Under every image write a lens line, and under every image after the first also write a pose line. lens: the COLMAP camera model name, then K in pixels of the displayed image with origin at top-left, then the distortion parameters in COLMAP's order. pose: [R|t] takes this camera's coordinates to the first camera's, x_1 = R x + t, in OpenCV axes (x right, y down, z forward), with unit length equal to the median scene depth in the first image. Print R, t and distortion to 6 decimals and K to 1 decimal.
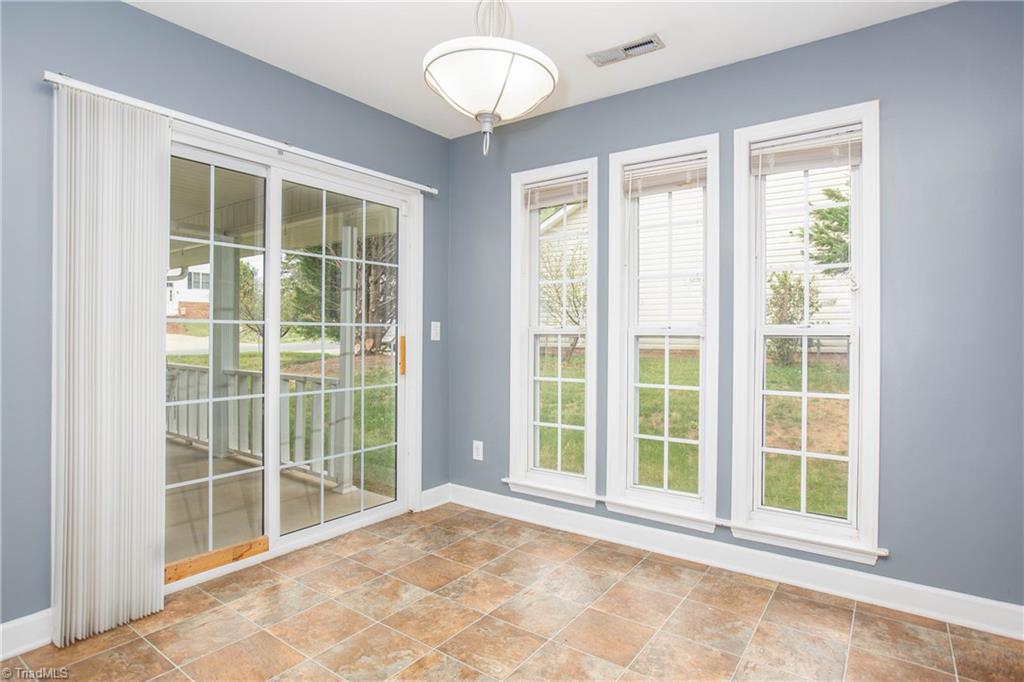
lens RADIAL K [[530.1, 0, 504.2], [0, 530.1, 333.8], [0, 0, 1]] dist [-0.057814, 0.021611]
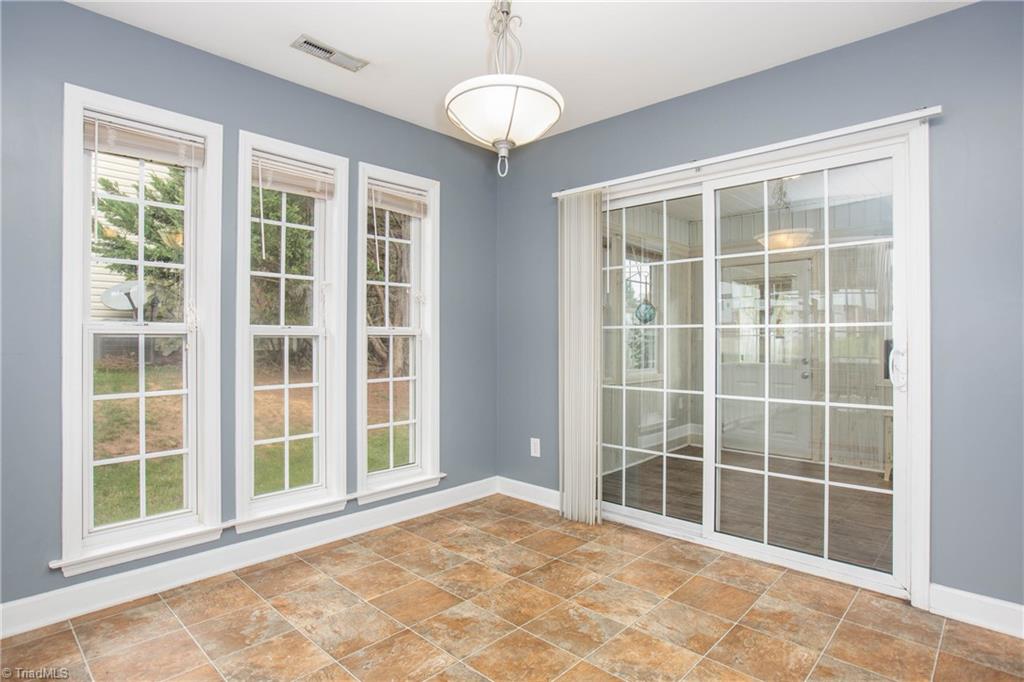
lens RADIAL K [[530.1, 0, 504.2], [0, 530.1, 333.8], [0, 0, 1]] dist [-0.057814, 0.021611]
pose [[0.139591, 0.000128, 0.990209, -0.707034], [-0.004450, 0.999990, 0.000498, -0.002251], [-0.990199, -0.004476, 0.139590, 0.515270]]
